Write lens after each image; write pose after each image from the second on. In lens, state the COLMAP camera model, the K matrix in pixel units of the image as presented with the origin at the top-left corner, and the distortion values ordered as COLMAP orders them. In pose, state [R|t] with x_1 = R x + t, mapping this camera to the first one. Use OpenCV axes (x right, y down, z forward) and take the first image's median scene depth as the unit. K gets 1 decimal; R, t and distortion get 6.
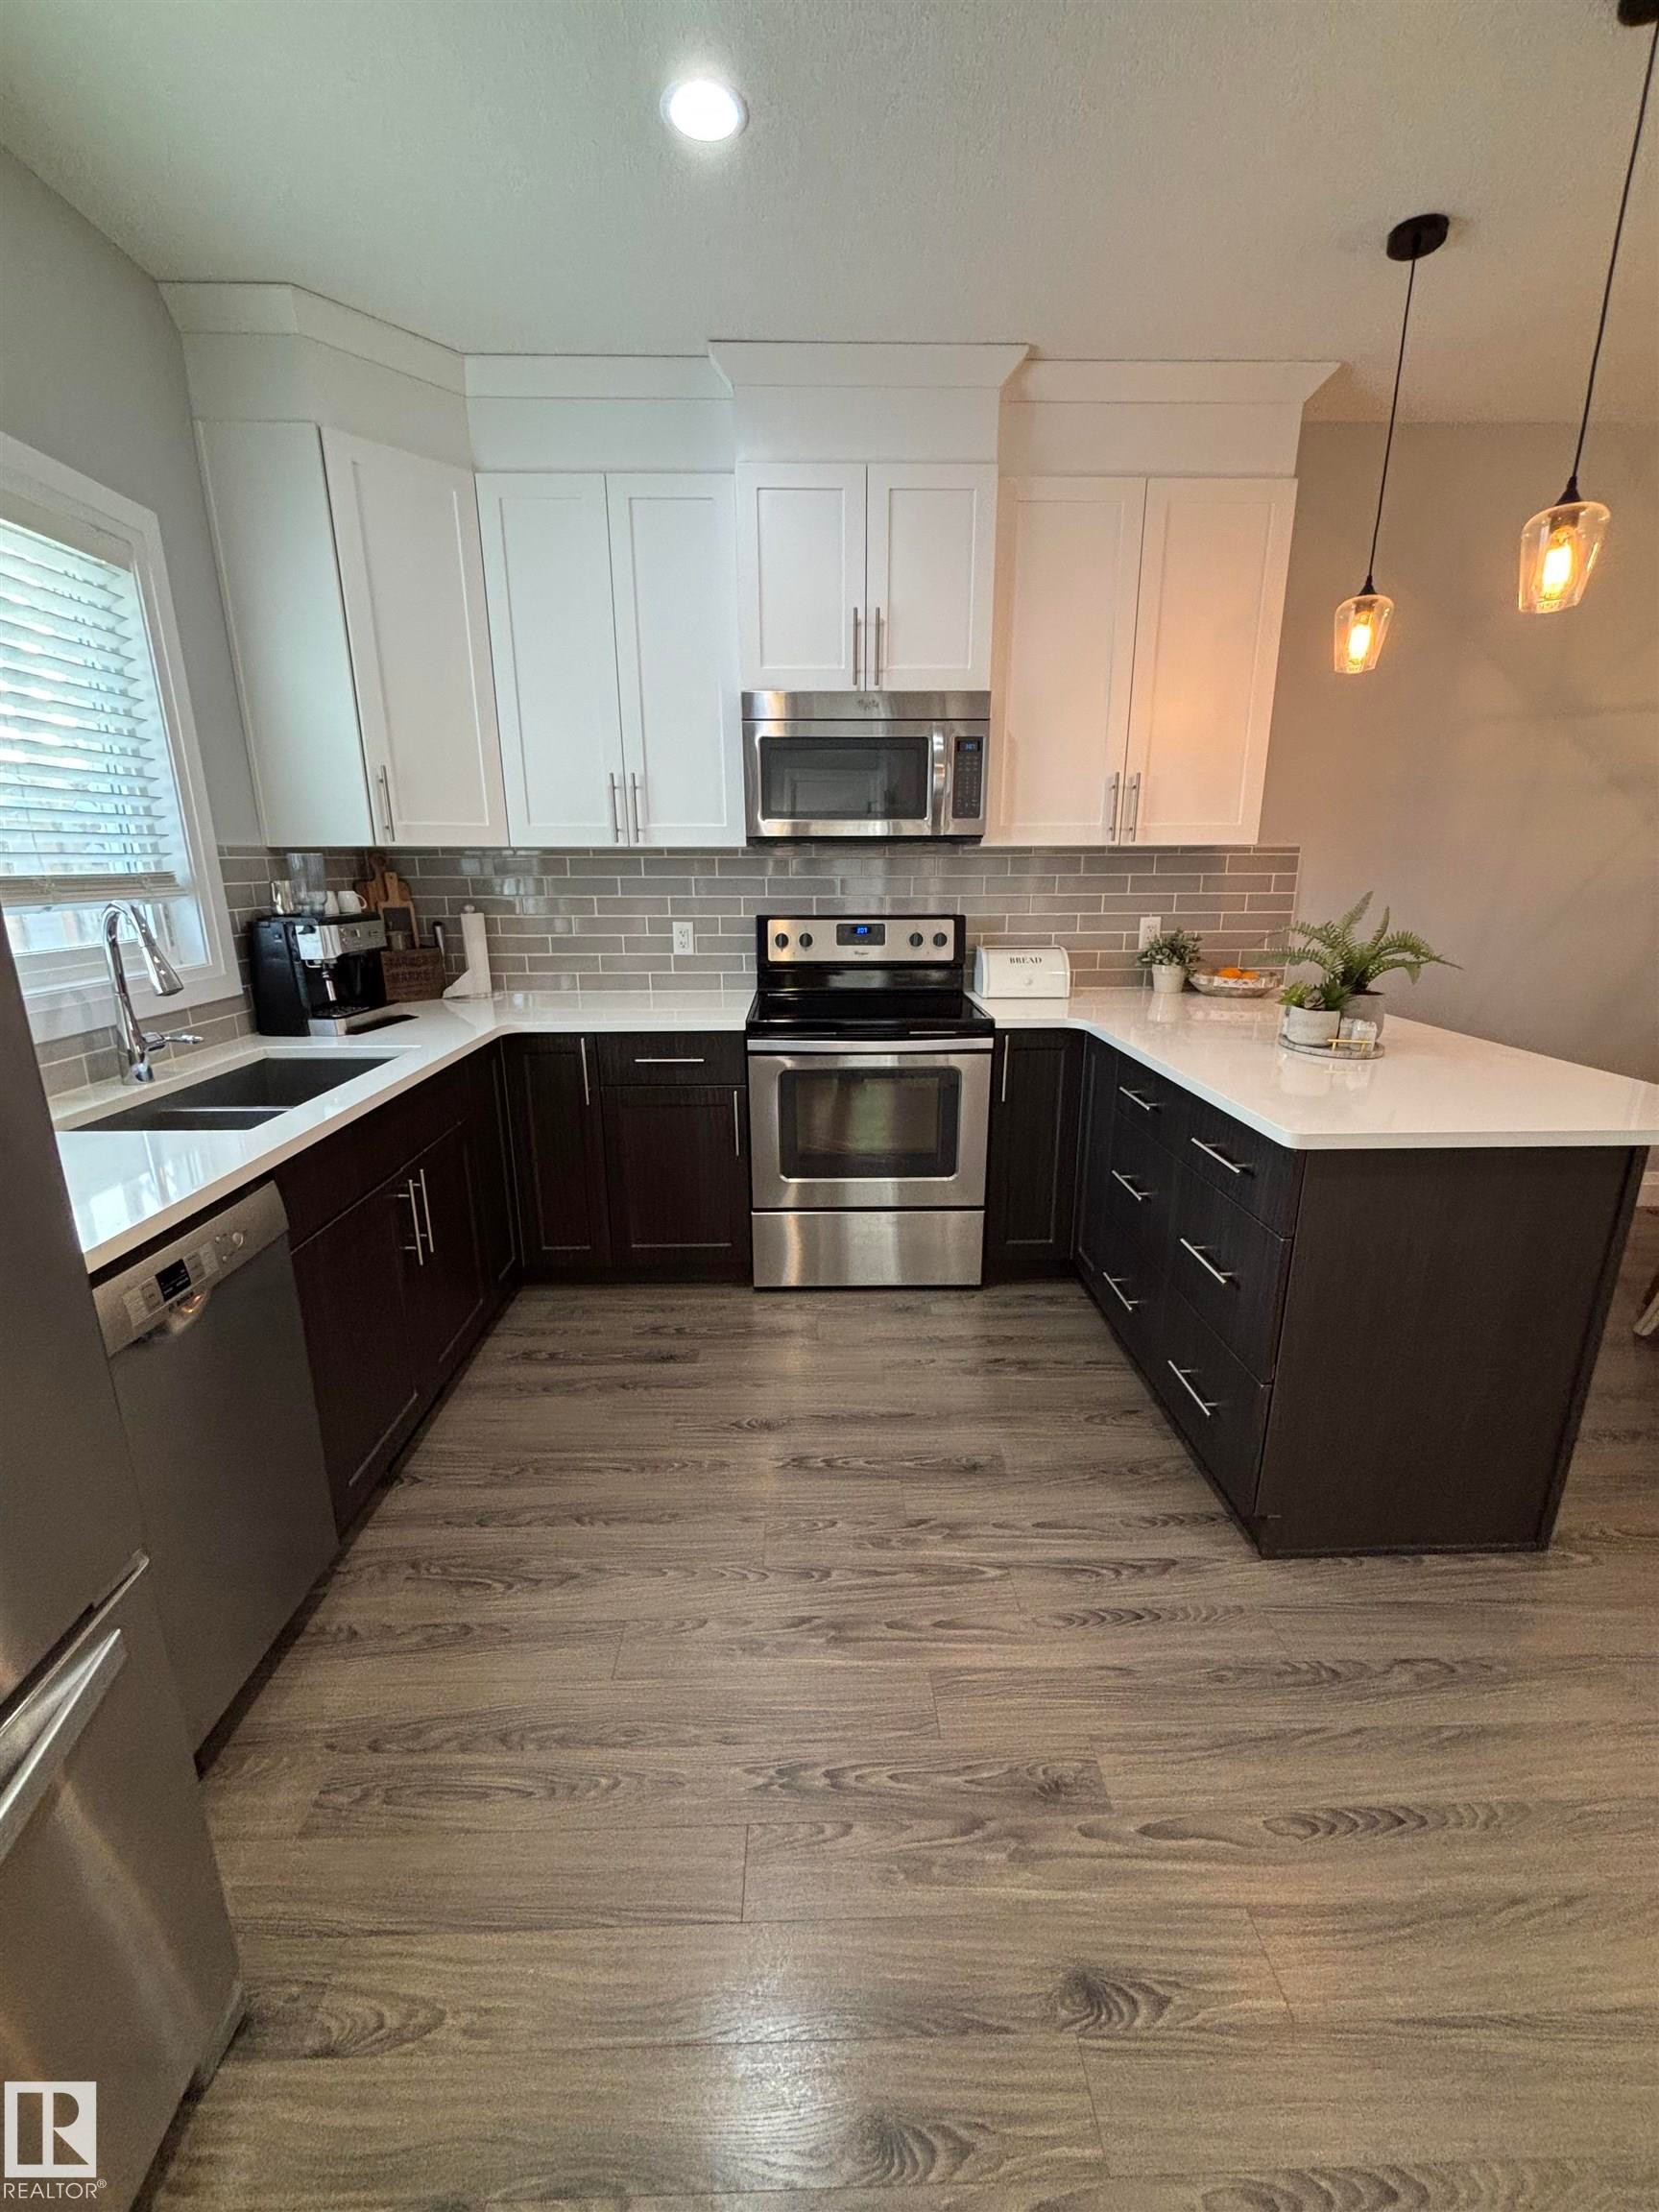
lens RADIAL K [[896.6, 0, 829.5], [0, 896.6, 1106.0], [0, 0, 1]] dist [0.010095, 0.000290]
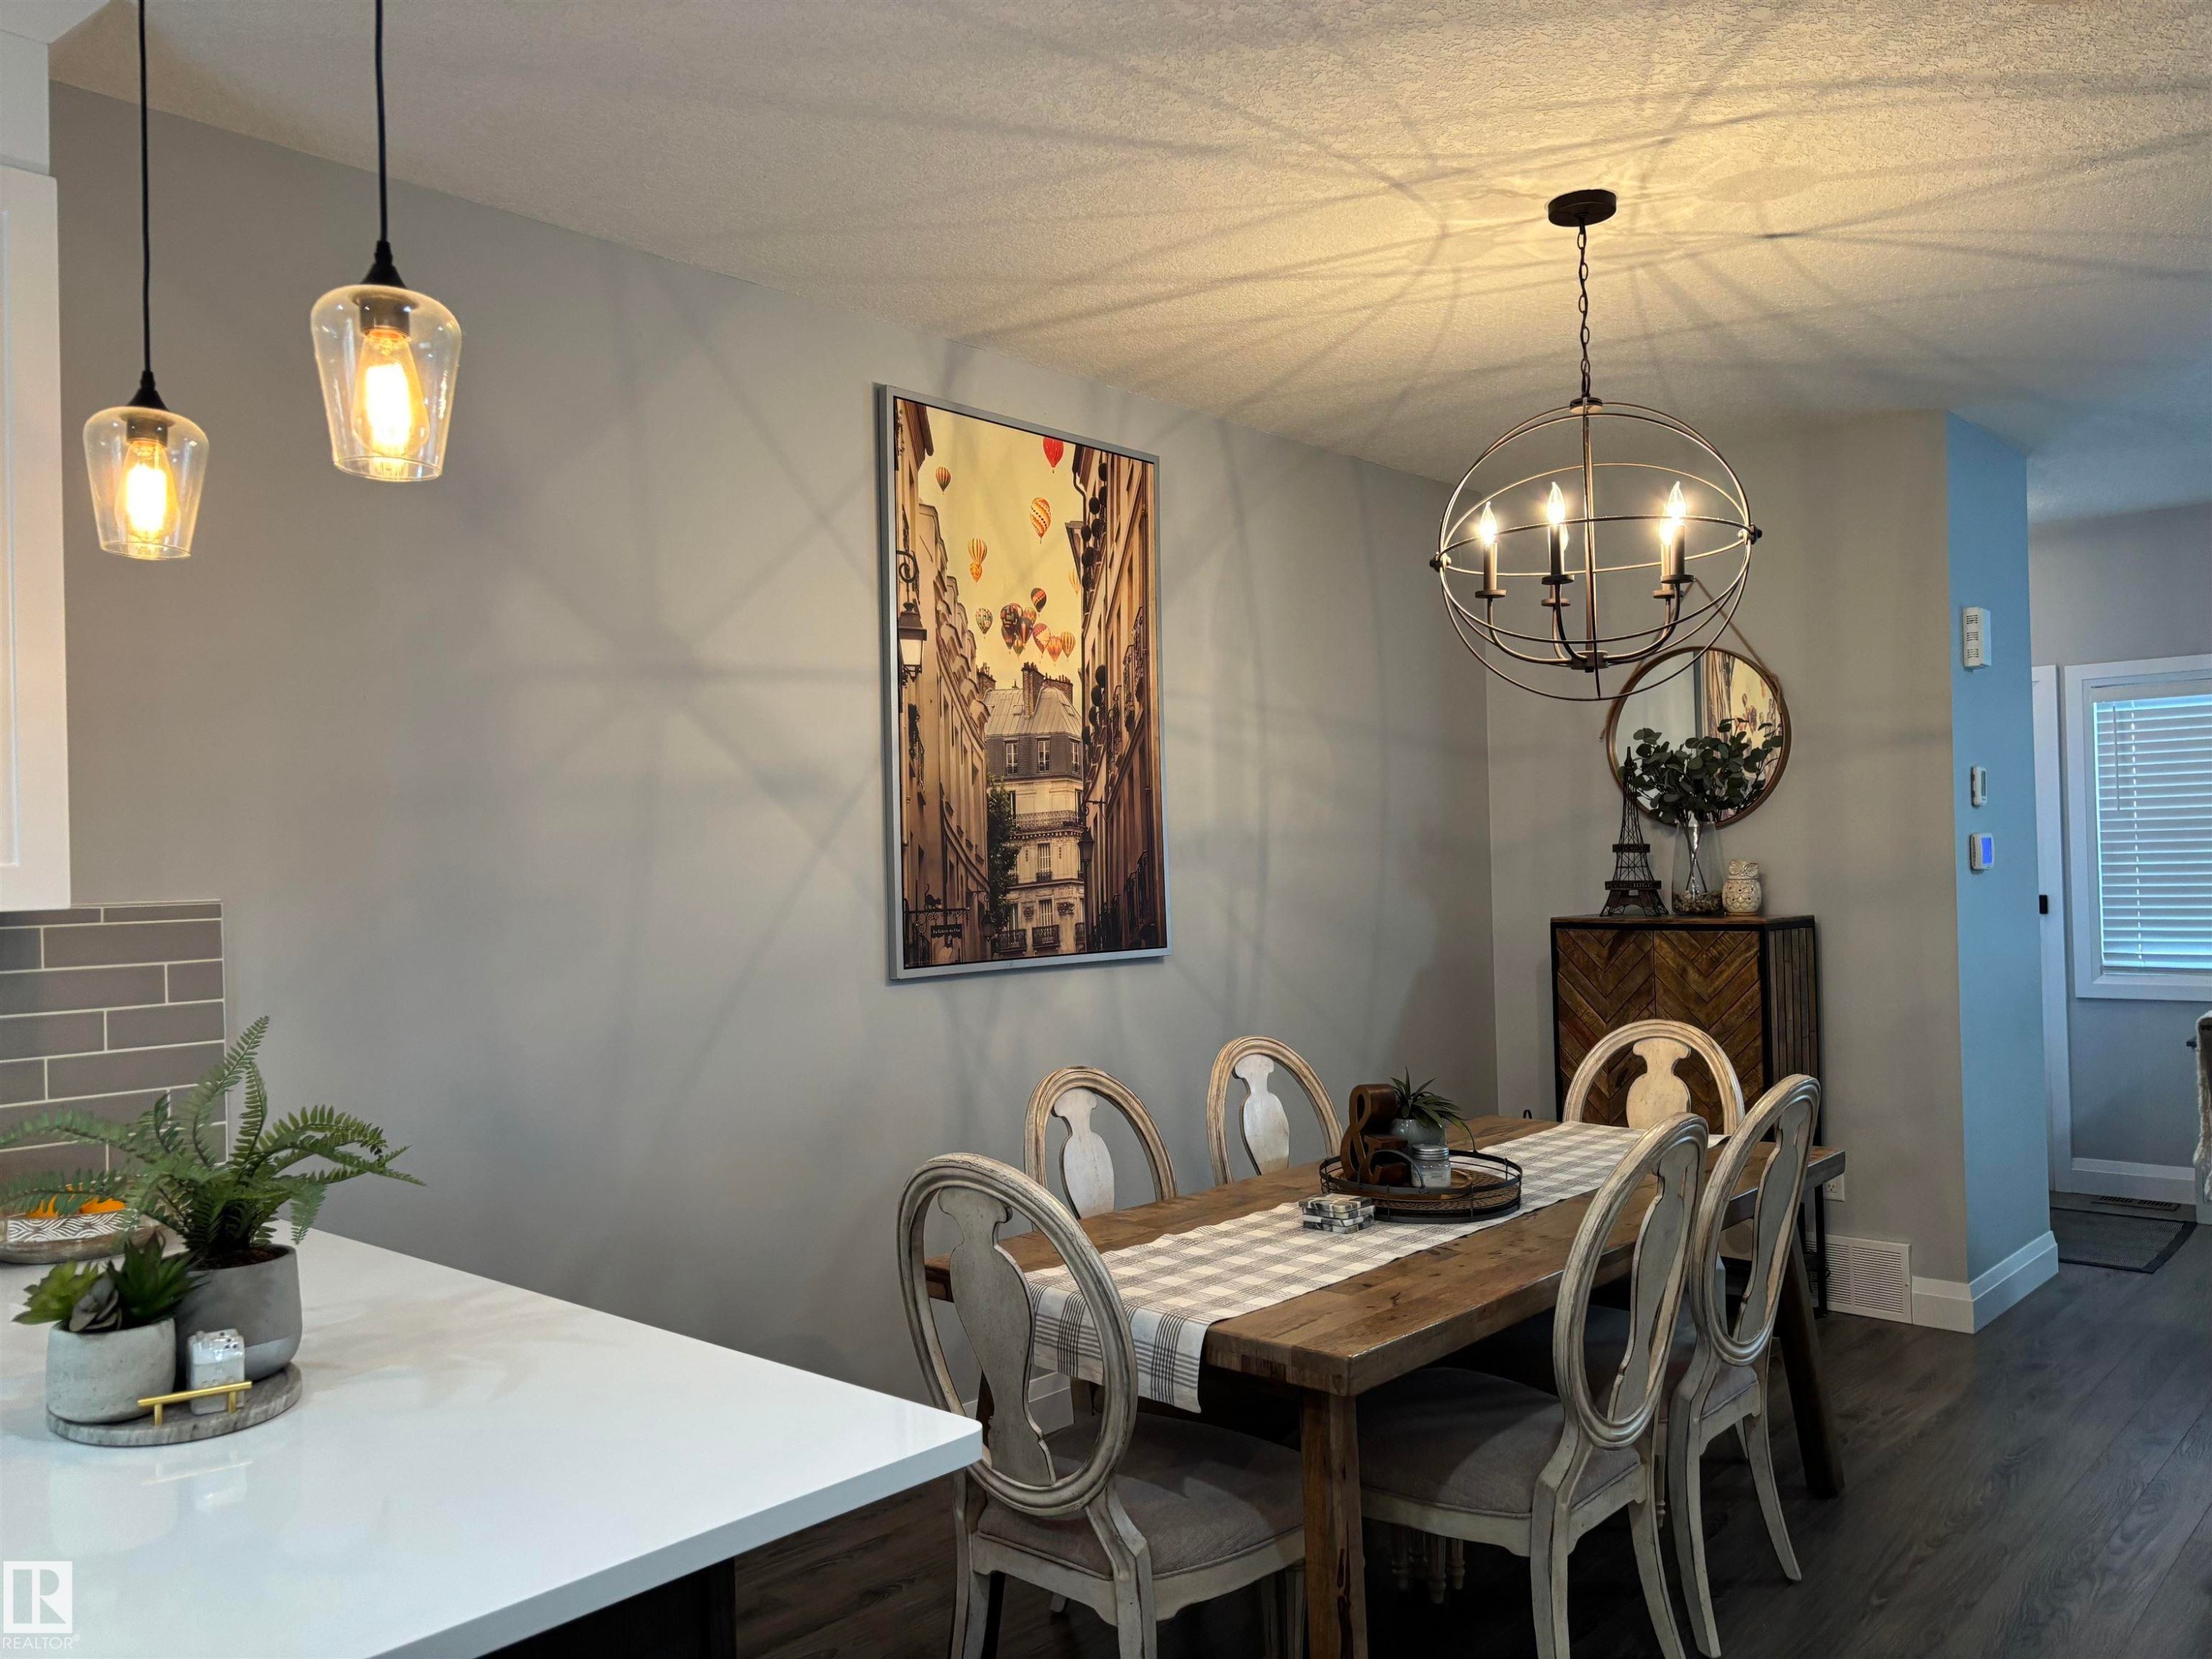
lens RADIAL K [[1683.3, 0, 1120.0], [0, 1683.3, 880.5], [0, 0, 1]] dist [0.064525, -0.004337]
pose [[0.683031, -0.021994, 0.730059, 0.286141], [0.216831, 0.960591, -0.173923, -0.065288], [-0.697462, 0.277094, 0.660882, 0.124362]]
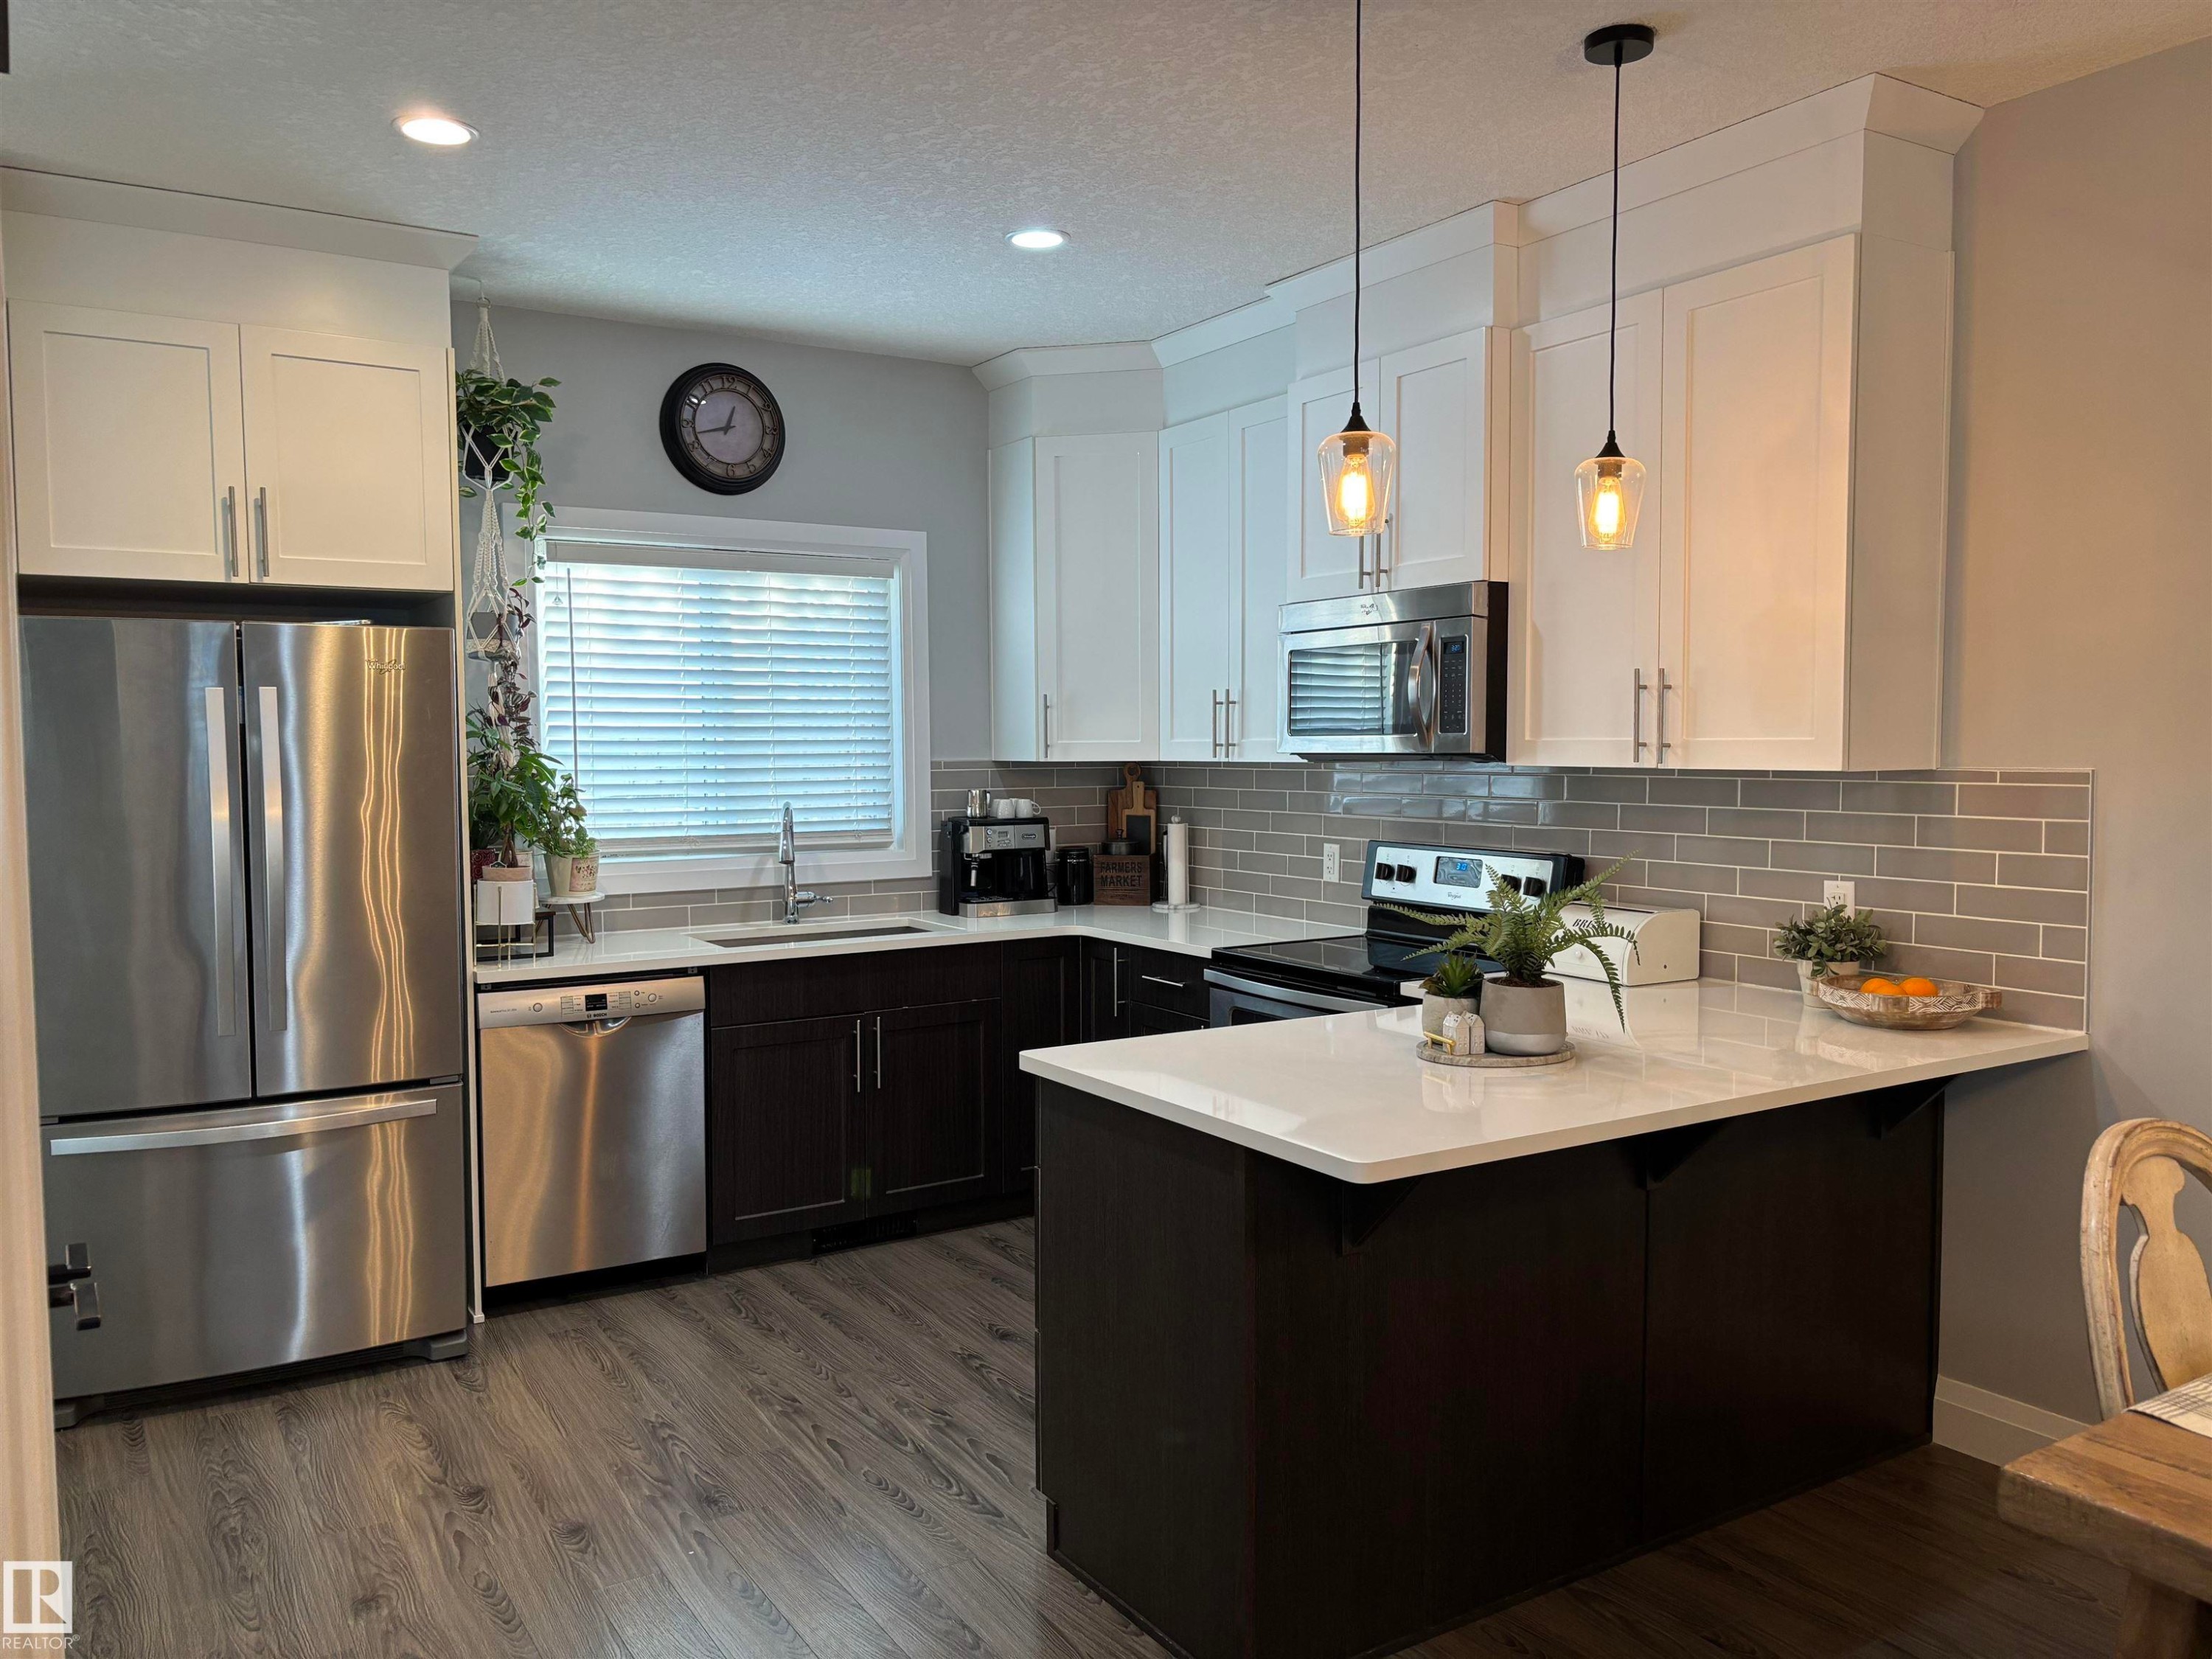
lens RADIAL K [[1684.4, 0, 1108.9], [0, 1684.4, 851.1], [0, 0, 1]] dist [0.006519, -0.001074]
pose [[0.510983, 0.059300, -0.857543, 1.623889], [-0.226297, 0.971706, -0.067649, -0.065034], [0.829268, 0.228627, 0.509945, 0.027023]]
